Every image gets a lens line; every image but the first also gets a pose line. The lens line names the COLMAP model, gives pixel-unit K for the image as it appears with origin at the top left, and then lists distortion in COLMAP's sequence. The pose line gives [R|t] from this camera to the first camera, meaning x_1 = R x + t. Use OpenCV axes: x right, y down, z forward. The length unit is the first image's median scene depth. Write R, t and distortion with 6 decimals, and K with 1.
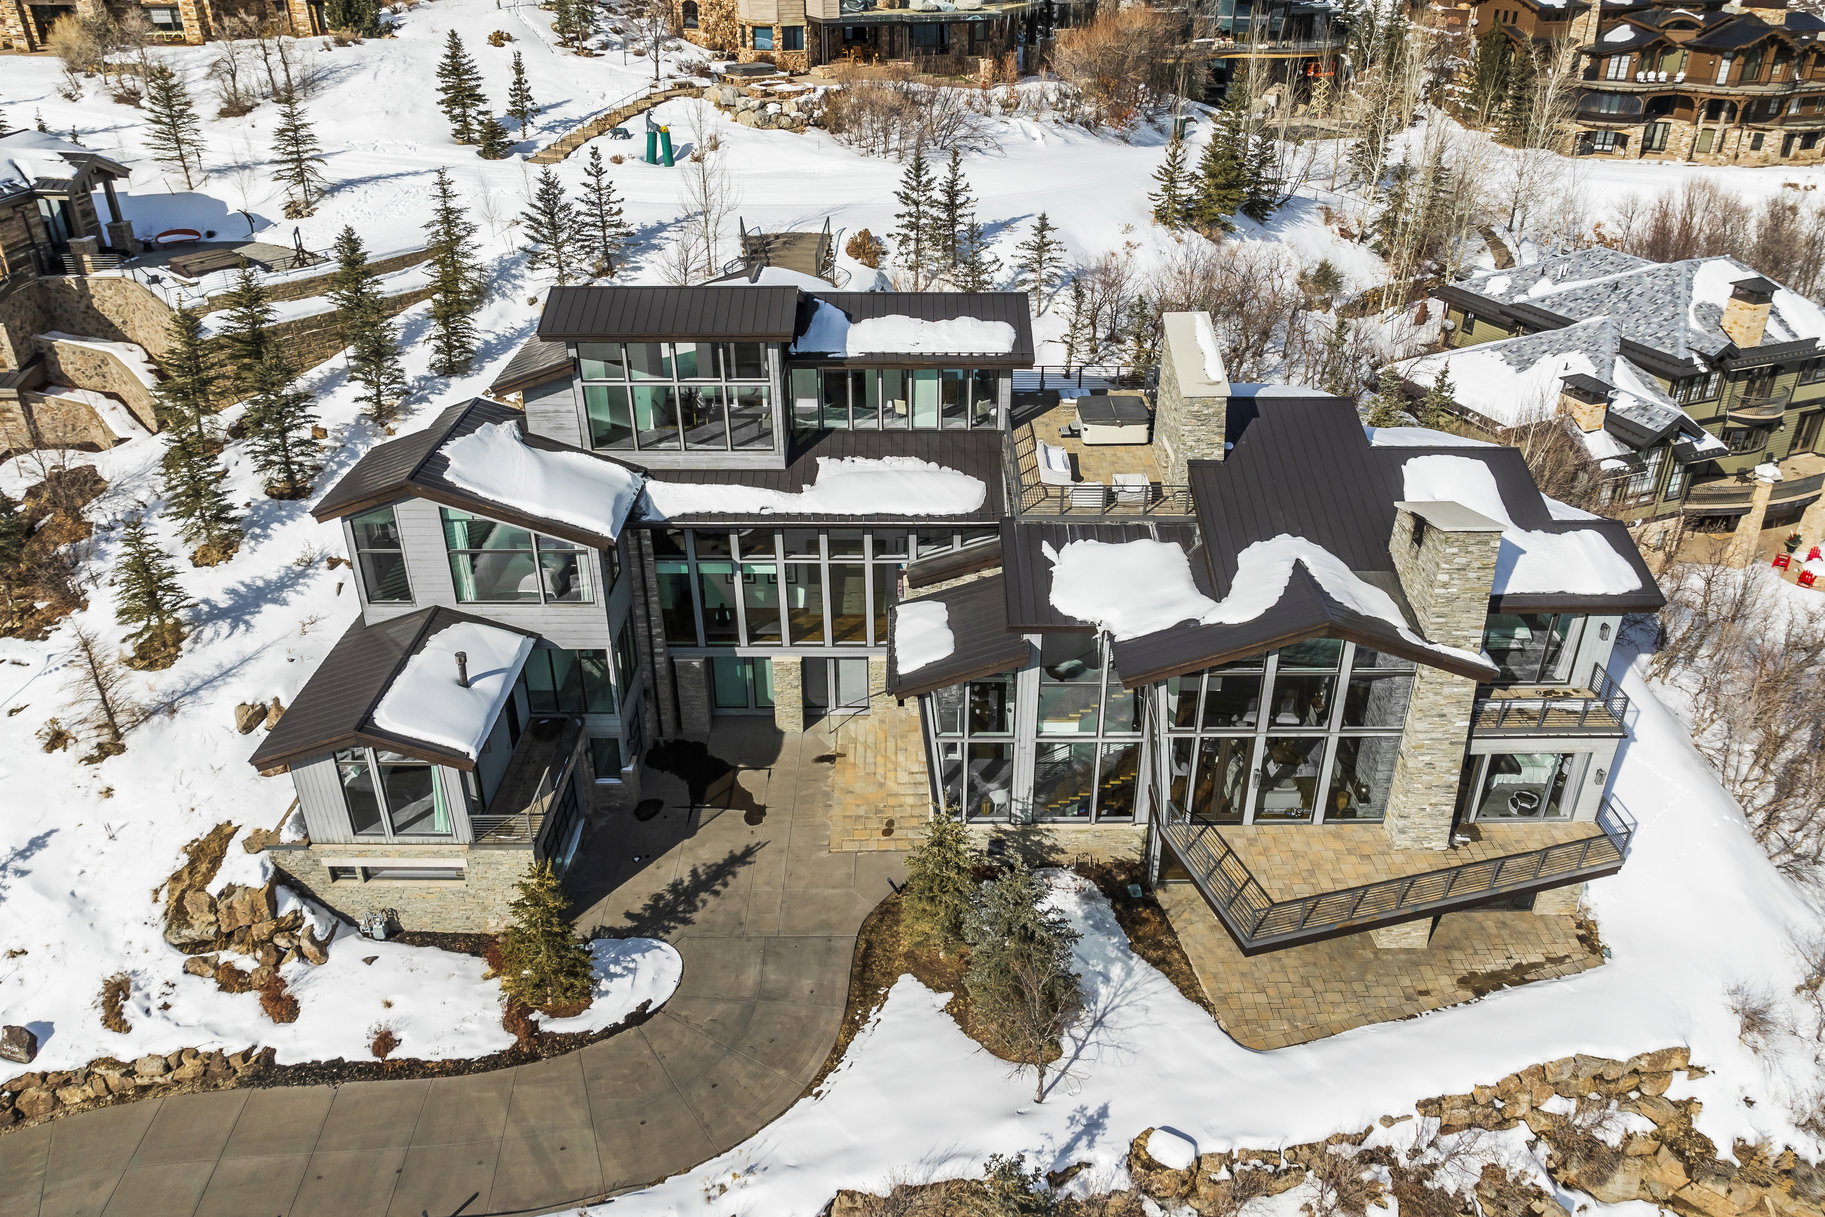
lens RADIAL K [[1288.0, 0, 914.0], [0, 1288.0, 575.8], [0, 0, 1]] dist [-0.048644, 0.018870]
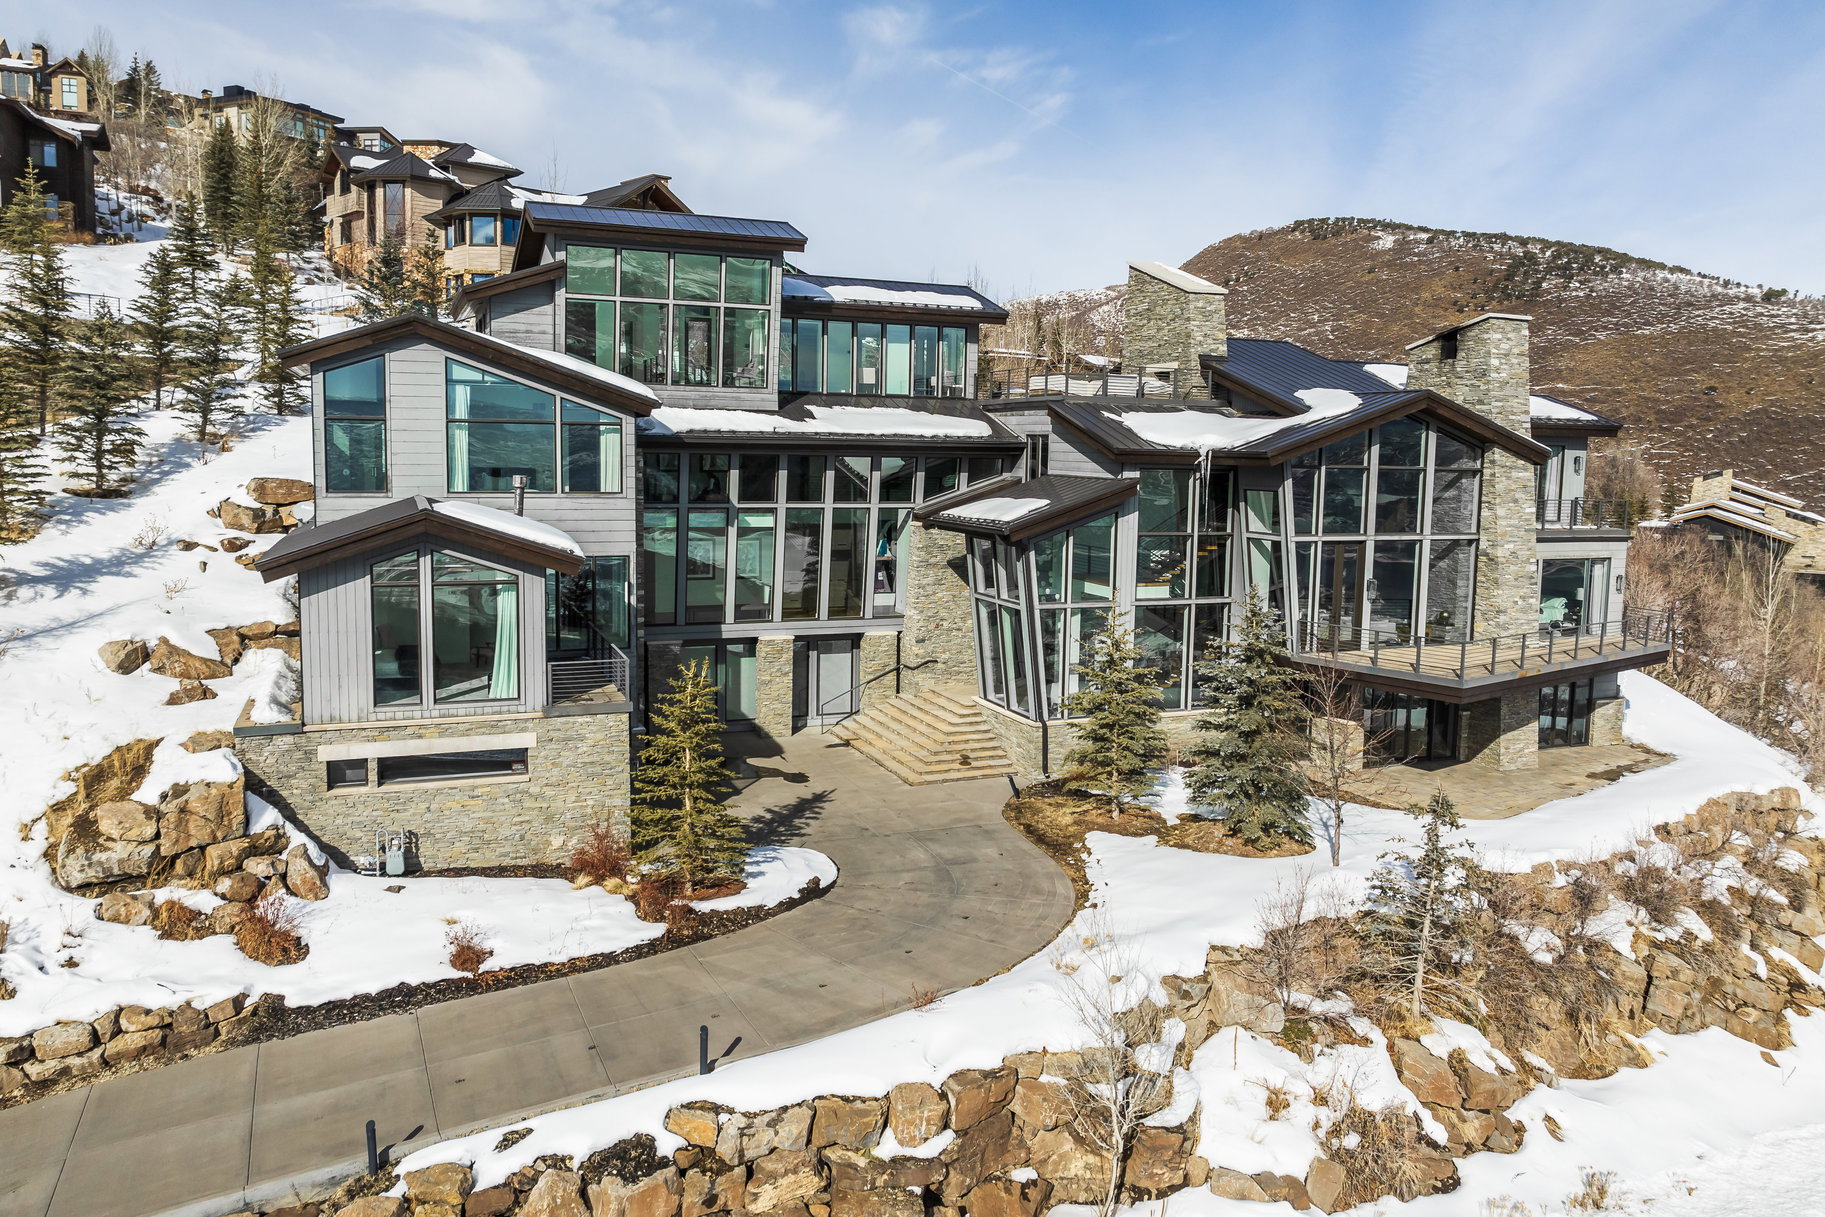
lens RADIAL K [[1291.4, 0, 918.0], [0, 1291.4, 579.9], [0, 0, 1]] dist [-0.042421, 0.006609]
pose [[0.928659, -0.023970, 0.370160, -0.424195], [0.159090, 0.927207, -0.339084, 0.432002], [-0.335087, 0.373782, 0.864872, 0.257322]]
